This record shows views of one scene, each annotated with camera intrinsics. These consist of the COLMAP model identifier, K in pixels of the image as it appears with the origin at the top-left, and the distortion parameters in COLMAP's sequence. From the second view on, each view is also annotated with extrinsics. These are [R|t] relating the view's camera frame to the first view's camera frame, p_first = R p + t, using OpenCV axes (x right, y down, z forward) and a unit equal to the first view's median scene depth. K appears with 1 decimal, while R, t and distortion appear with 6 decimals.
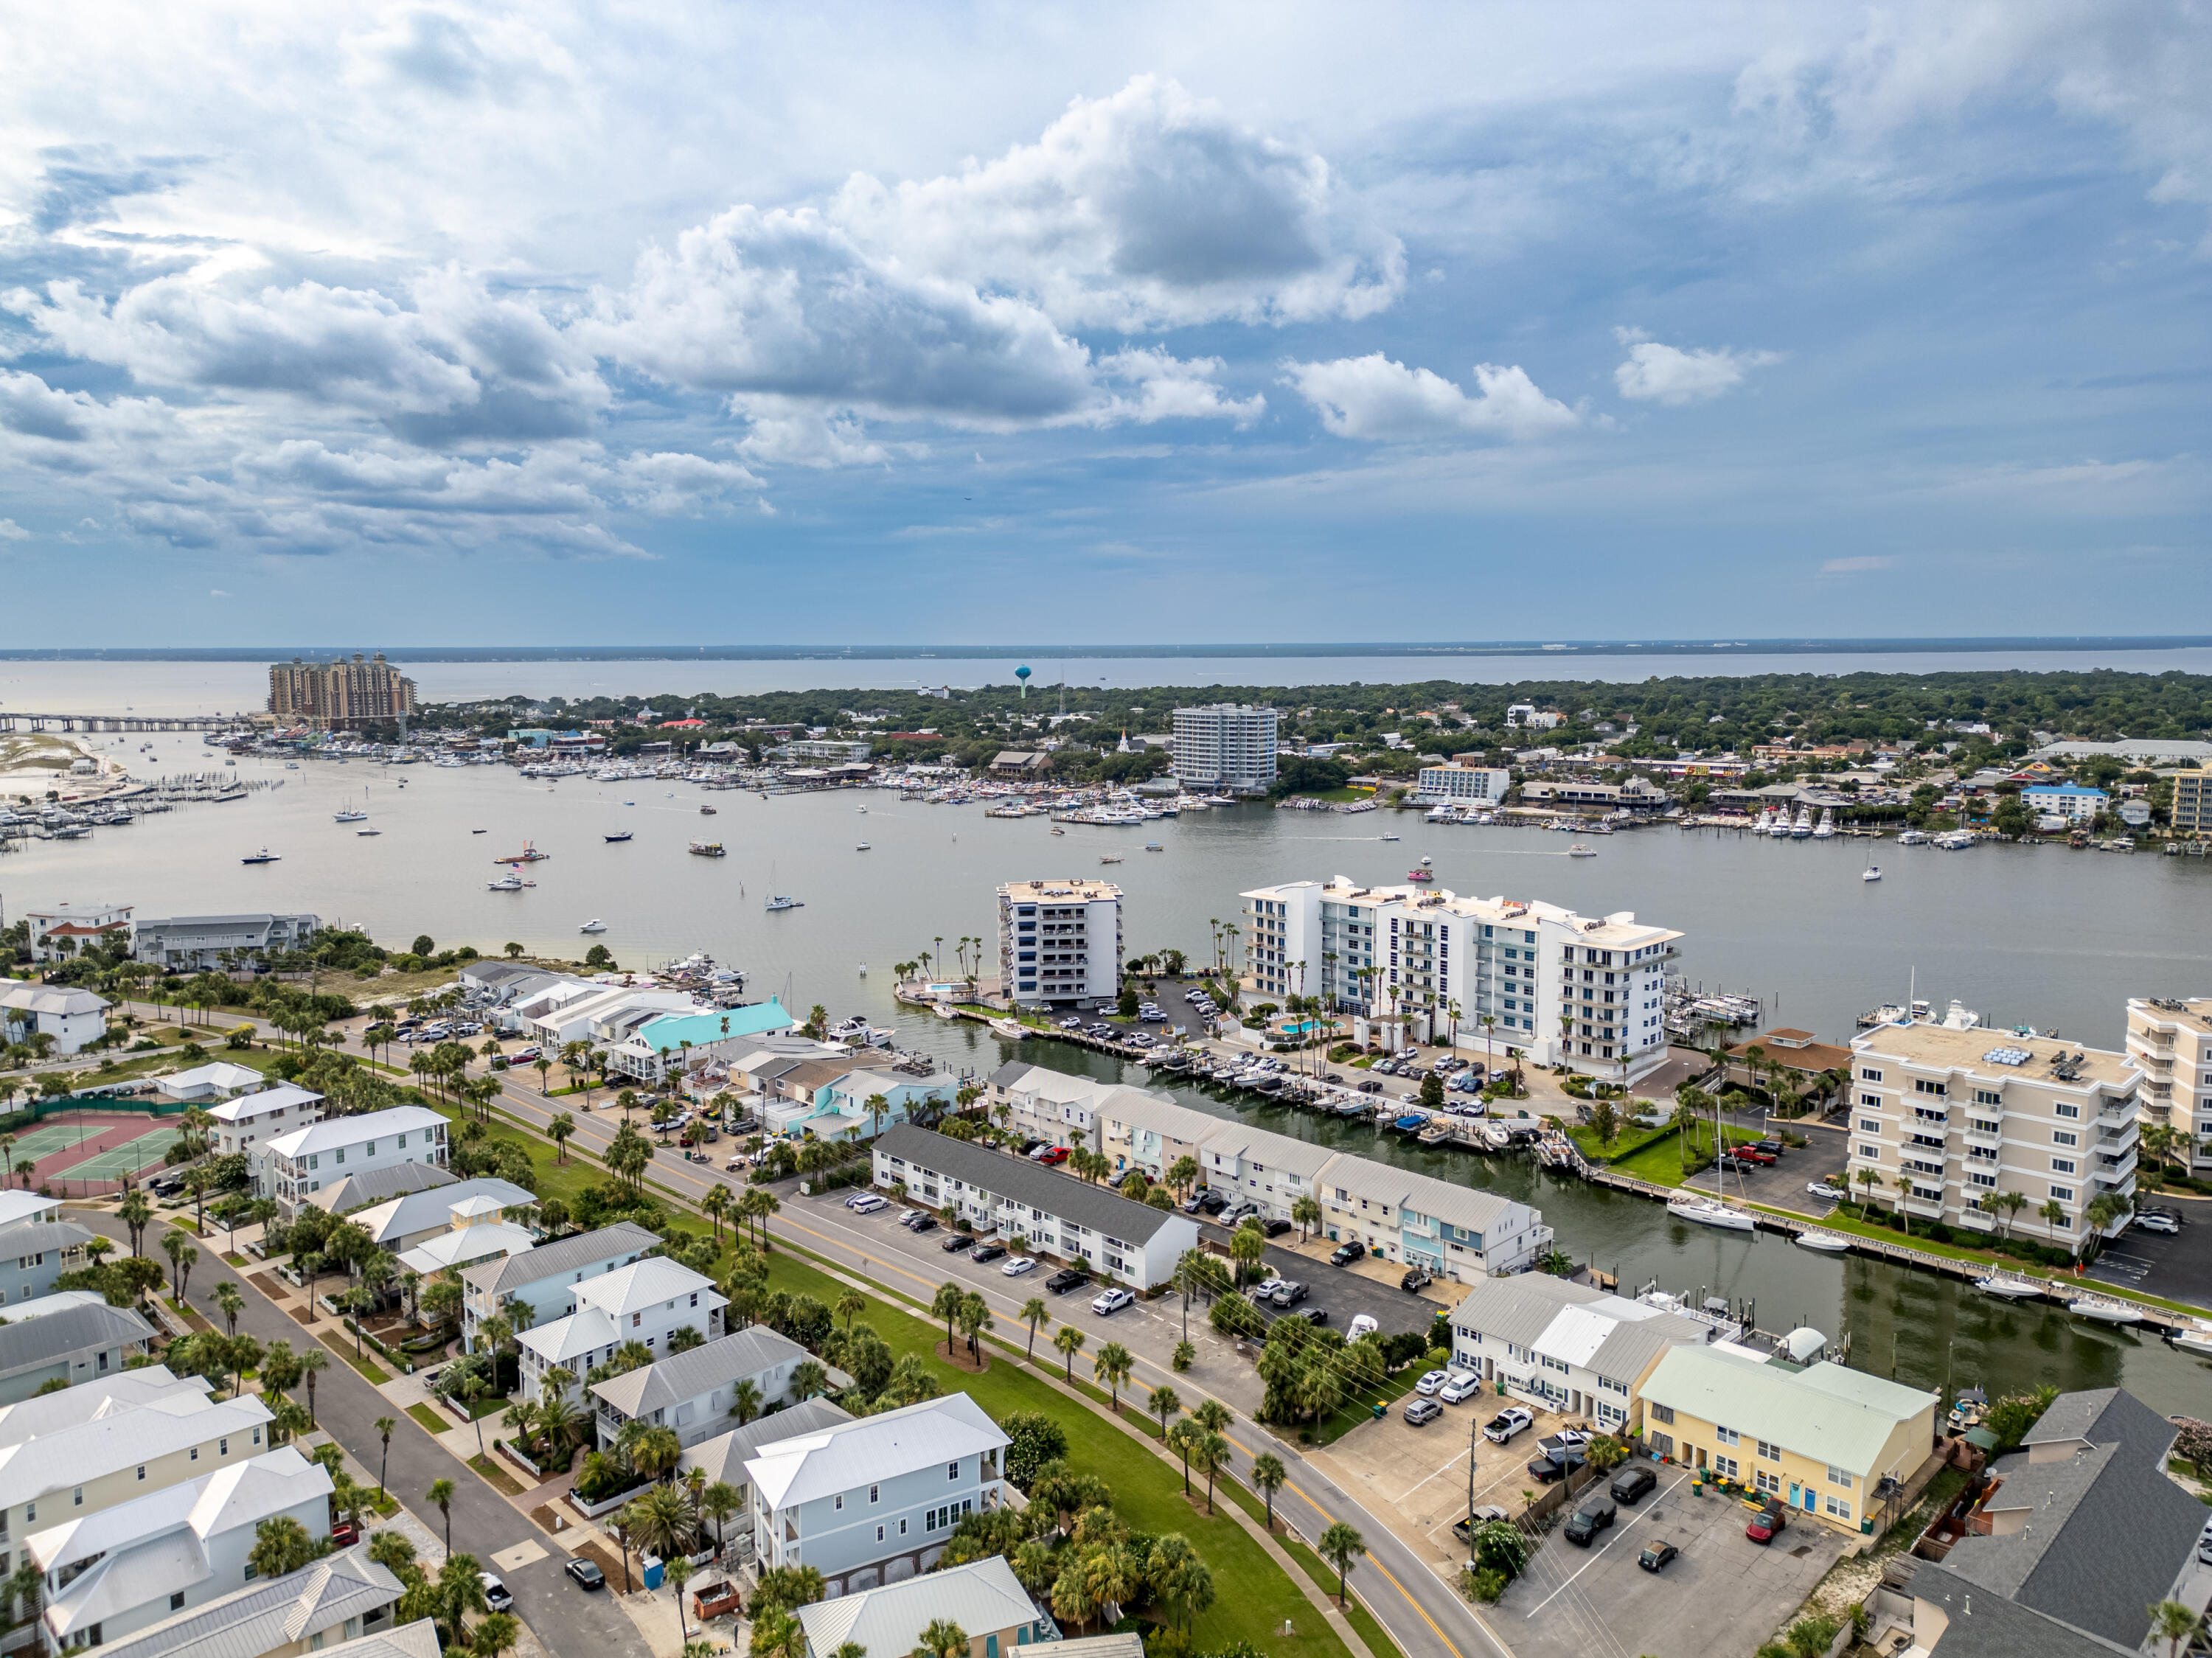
lens RADIAL K [[1570.2, 0, 1033.3], [0, 1570.2, 829.9], [0, 0, 1]] dist [0.099766, -0.122981]
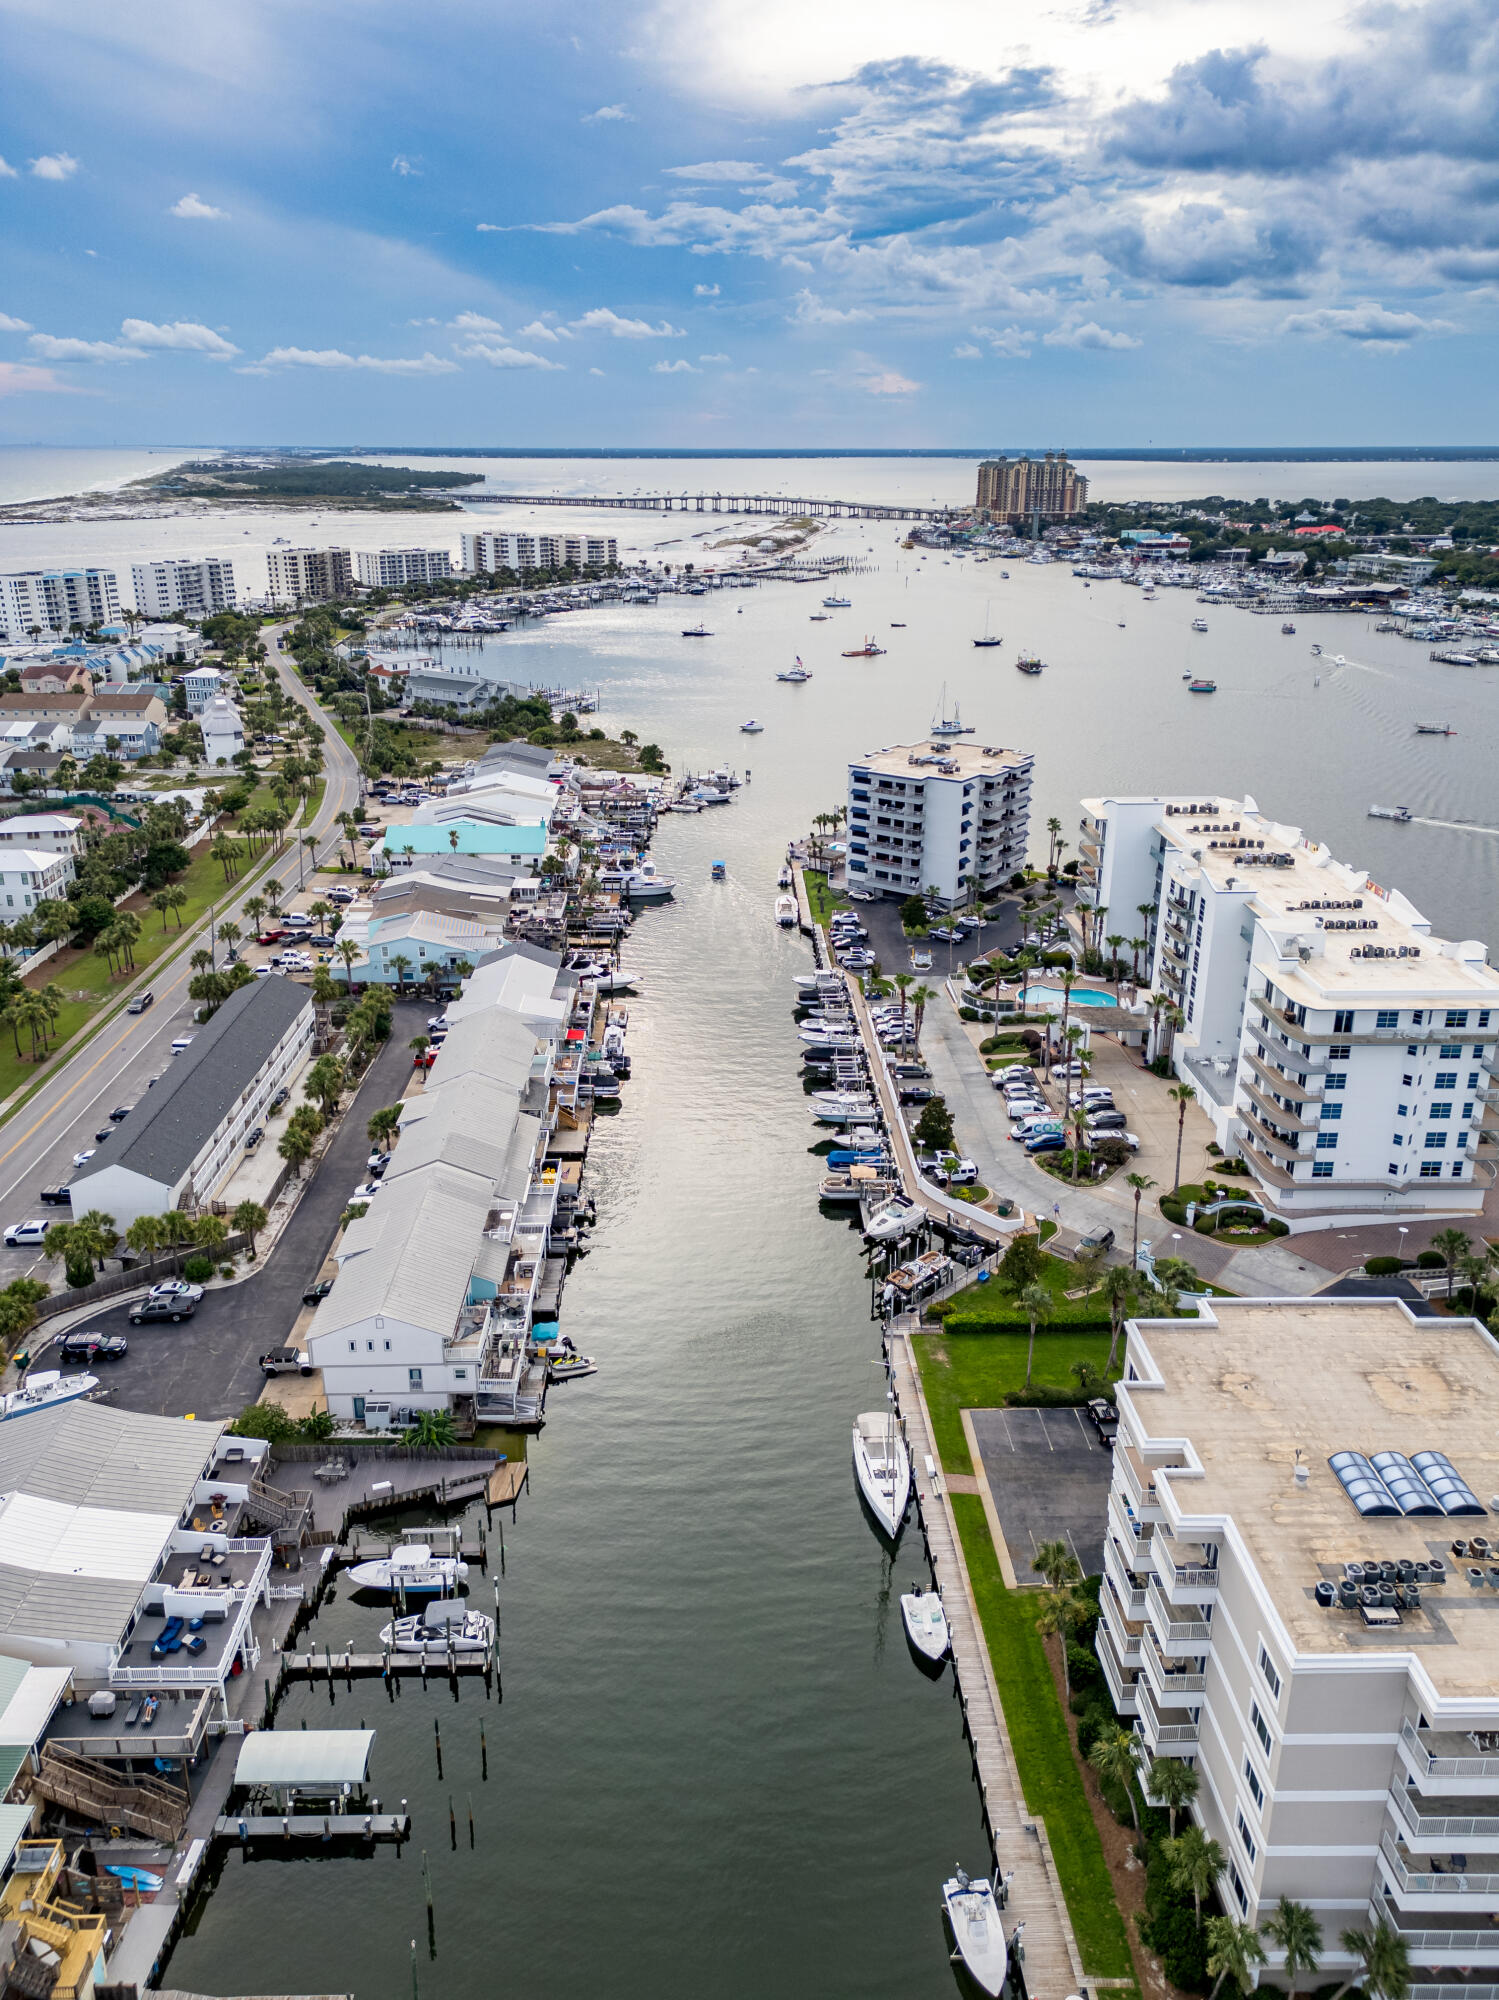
lens RADIAL K [[1416.5, 0, 750.3], [0, 1416.5, 905.0], [0, 0, 1]] dist [0.094945, -0.091426]
pose [[0.741644, 0.215602, -0.635201, 0.162090], [-0.089352, 0.970253, 0.225001, -0.017117], [0.664816, -0.110114, 0.738846, 0.146066]]
